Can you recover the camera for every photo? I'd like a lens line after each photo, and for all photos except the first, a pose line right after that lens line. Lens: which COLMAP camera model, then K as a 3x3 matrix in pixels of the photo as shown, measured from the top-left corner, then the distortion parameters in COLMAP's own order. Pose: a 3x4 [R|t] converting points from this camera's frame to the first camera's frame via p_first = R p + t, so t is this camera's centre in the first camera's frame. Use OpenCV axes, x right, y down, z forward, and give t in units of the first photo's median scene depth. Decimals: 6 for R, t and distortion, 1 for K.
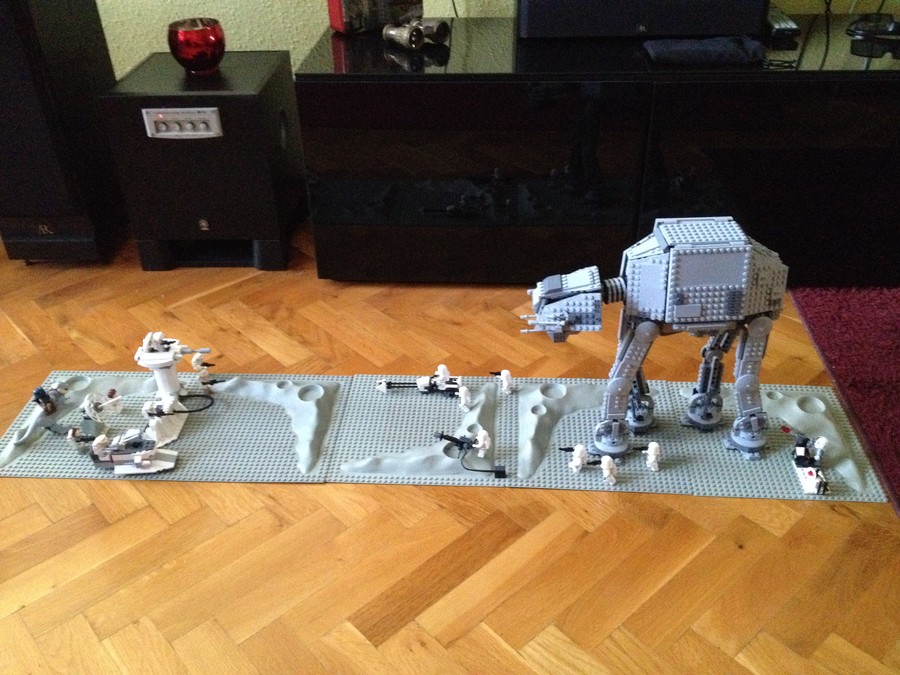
lens RADIAL K [[838.8, 0, 450.0], [0, 838.8, 337.5], [0, 0, 1]] dist [0.118574, -0.249476]
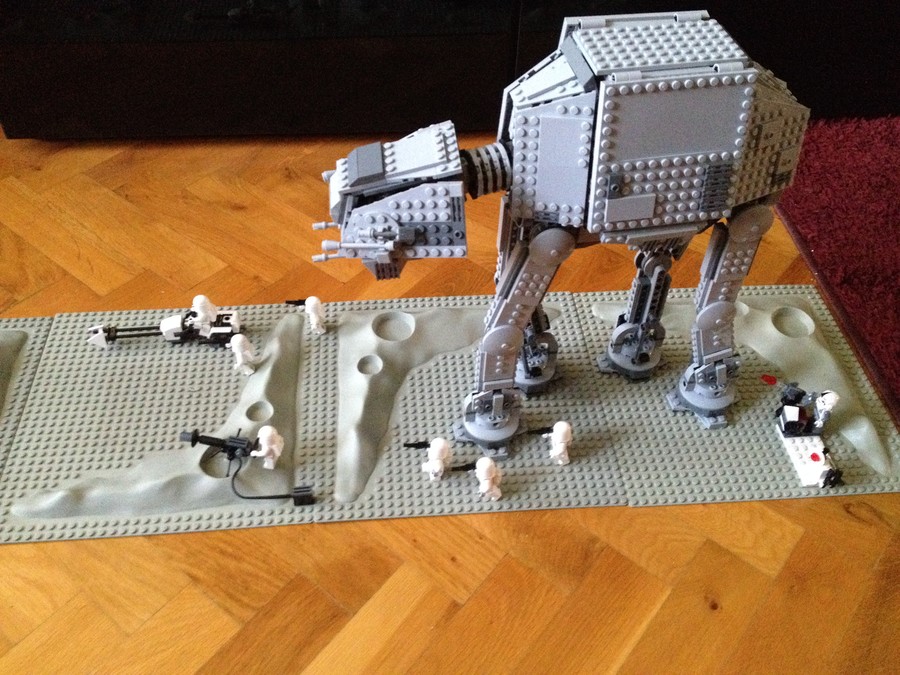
lens RADIAL K [[838.8, 0, 450.0], [0, 838.8, 337.5], [0, 0, 1]] dist [0.118574, -0.249476]
pose [[0.986950, -0.077427, 0.141192, 0.085762], [0.046619, 0.976653, 0.209706, -0.060221], [-0.154132, -0.200387, 0.967517, 0.454900]]
